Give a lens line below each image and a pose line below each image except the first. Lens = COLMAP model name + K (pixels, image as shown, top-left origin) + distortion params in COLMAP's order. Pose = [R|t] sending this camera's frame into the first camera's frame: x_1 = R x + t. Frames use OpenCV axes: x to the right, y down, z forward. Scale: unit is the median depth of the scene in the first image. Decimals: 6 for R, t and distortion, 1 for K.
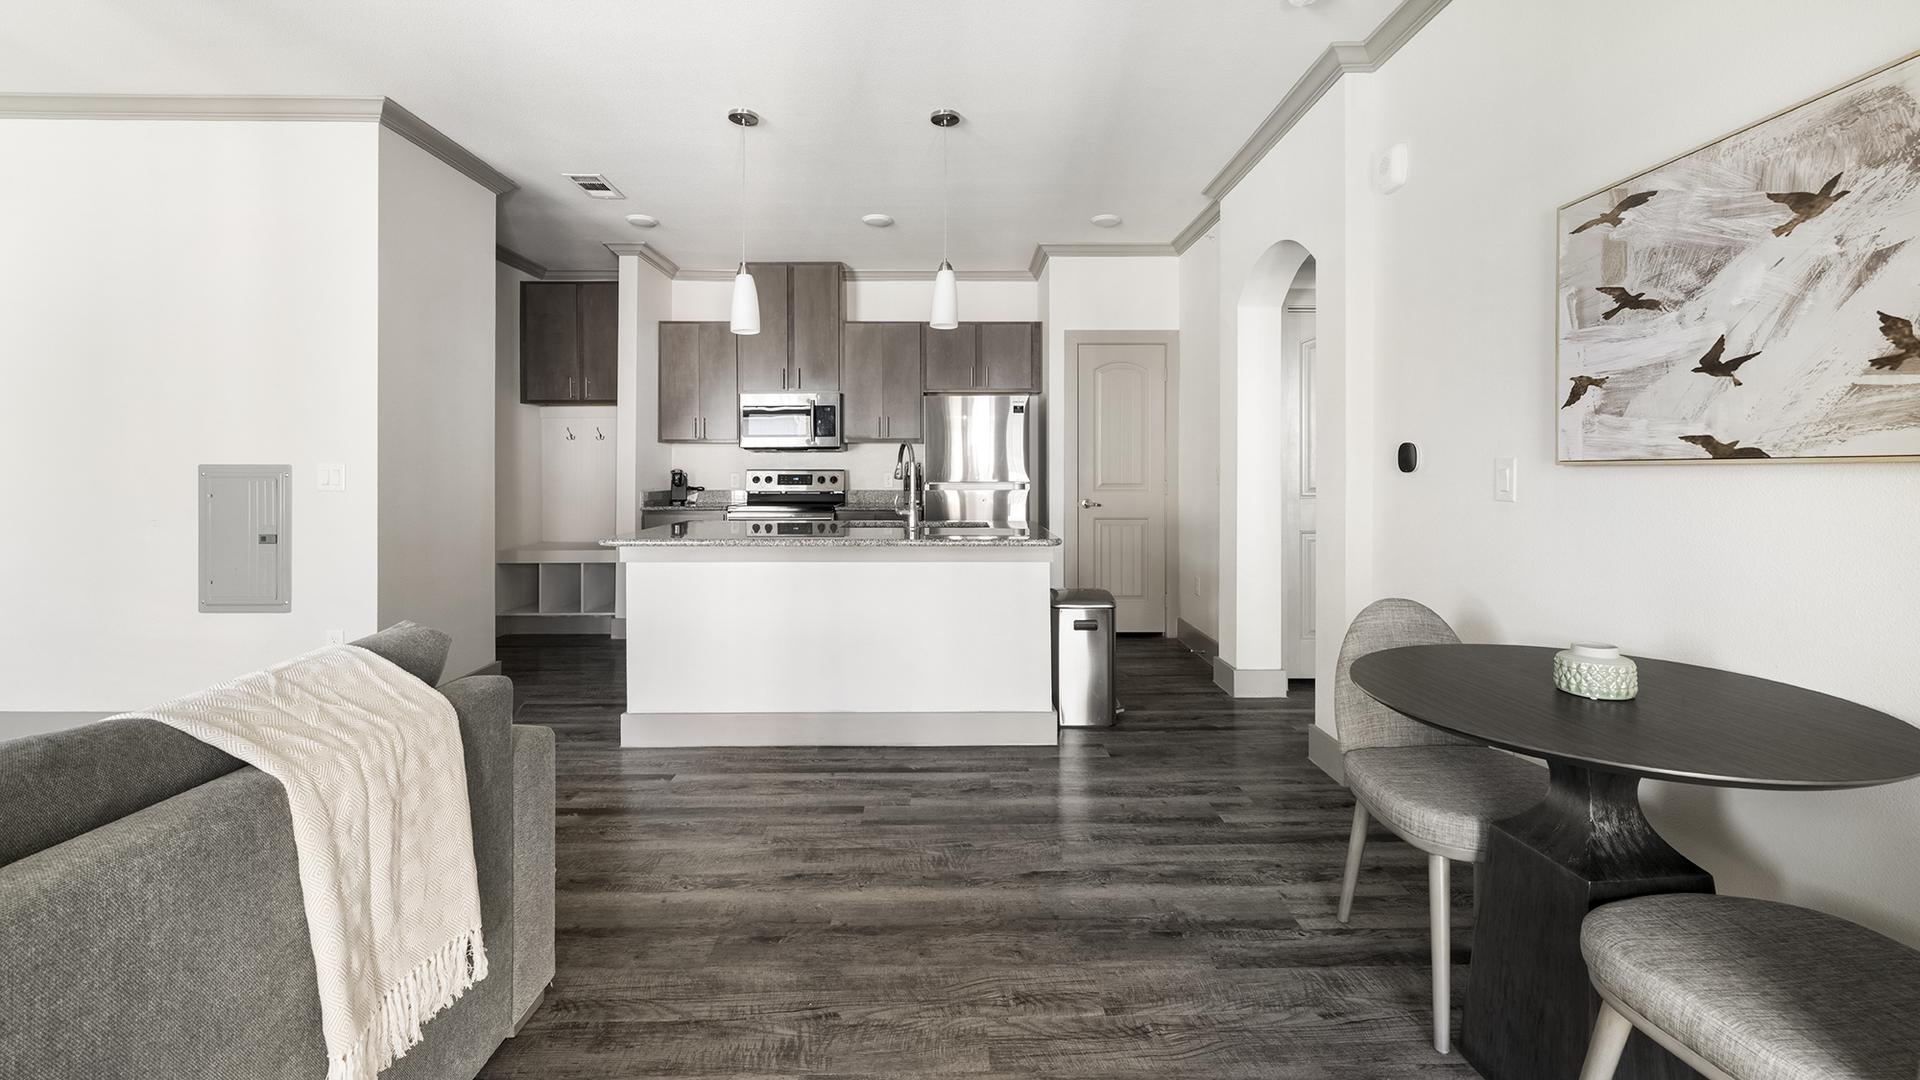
lens RADIAL K [[774.1, 0, 956.8], [0, 774.1, 461.3], [0, 0, 1]] dist [-0.001188, -0.000015]
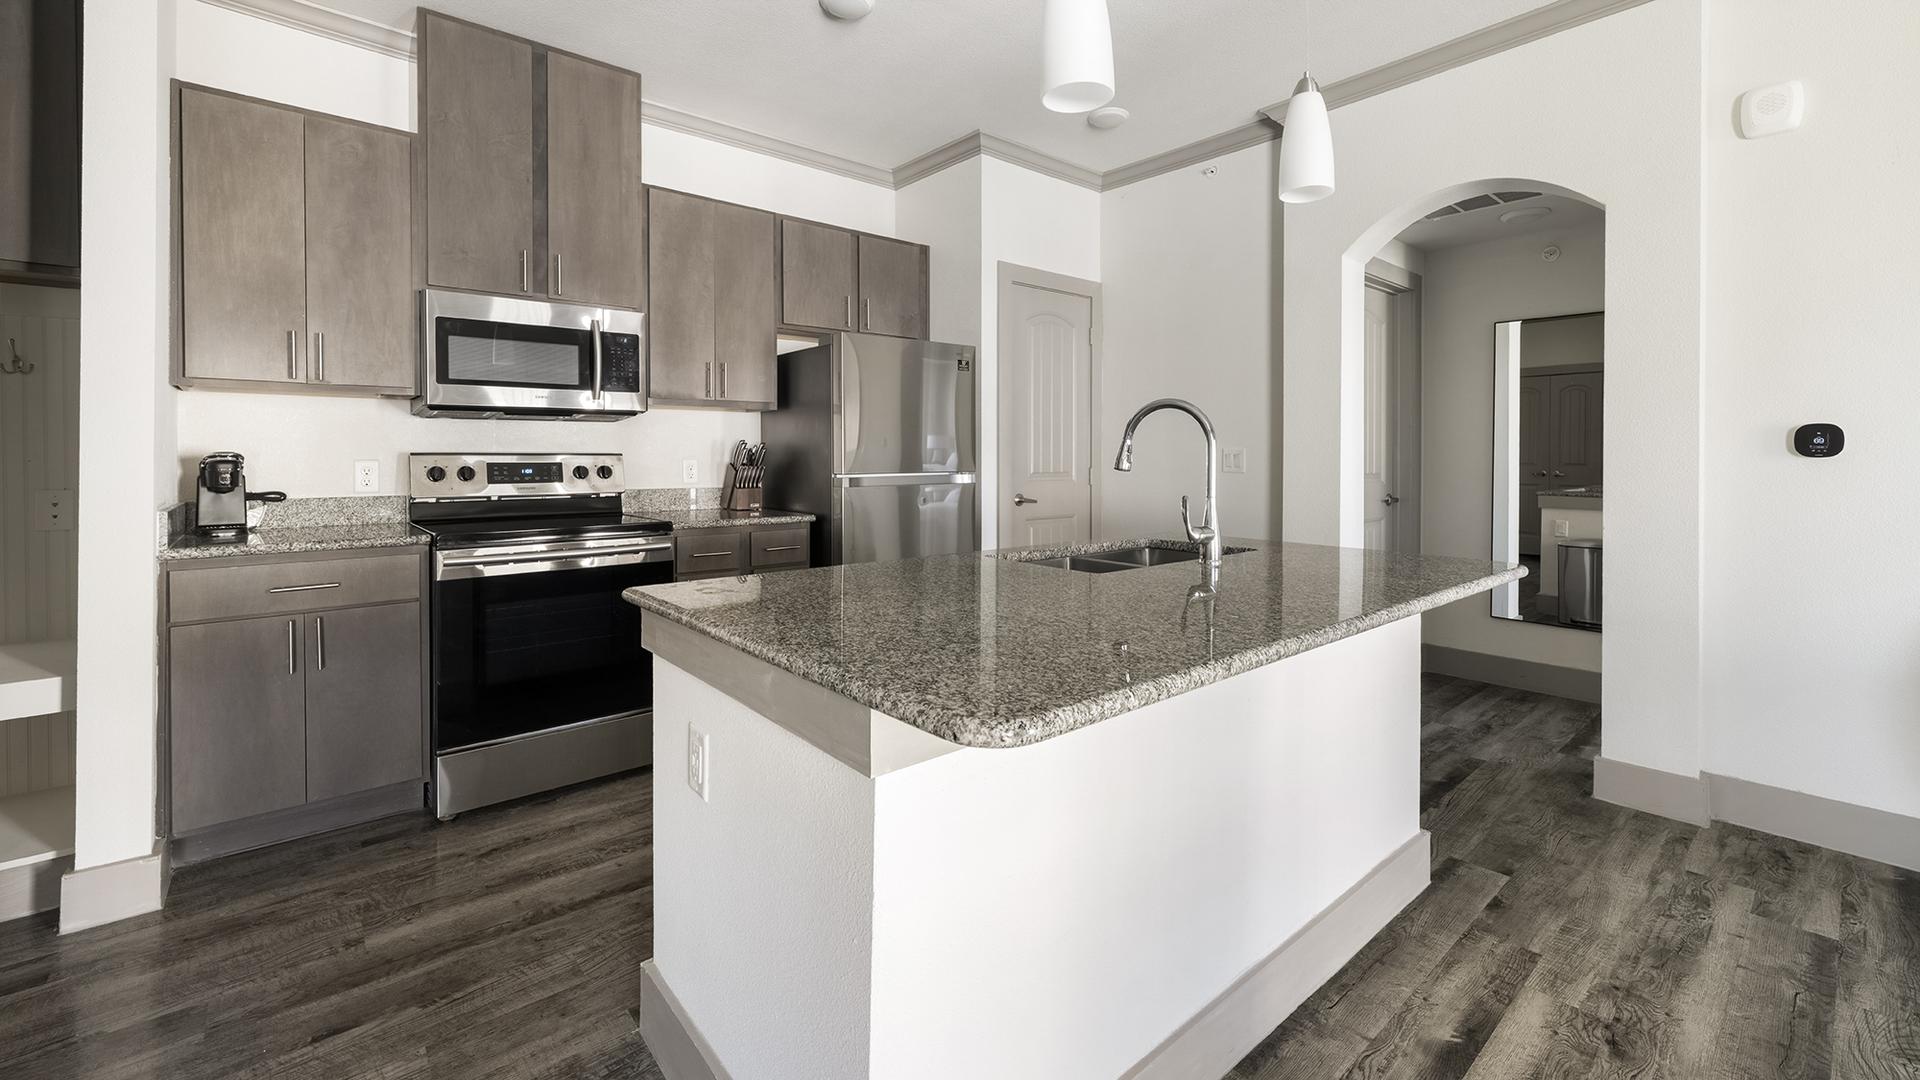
lens RADIAL K [[774.1, 0, 956.8], [0, 774.1, 461.3], [0, 0, 1]] dist [-0.001188, -0.000015]
pose [[0.769372, -0.004458, 0.638785, -1.239958], [-0.007154, 0.999853, 0.015595, 0.022994], [-0.638761, -0.016568, 0.769227, 1.630794]]
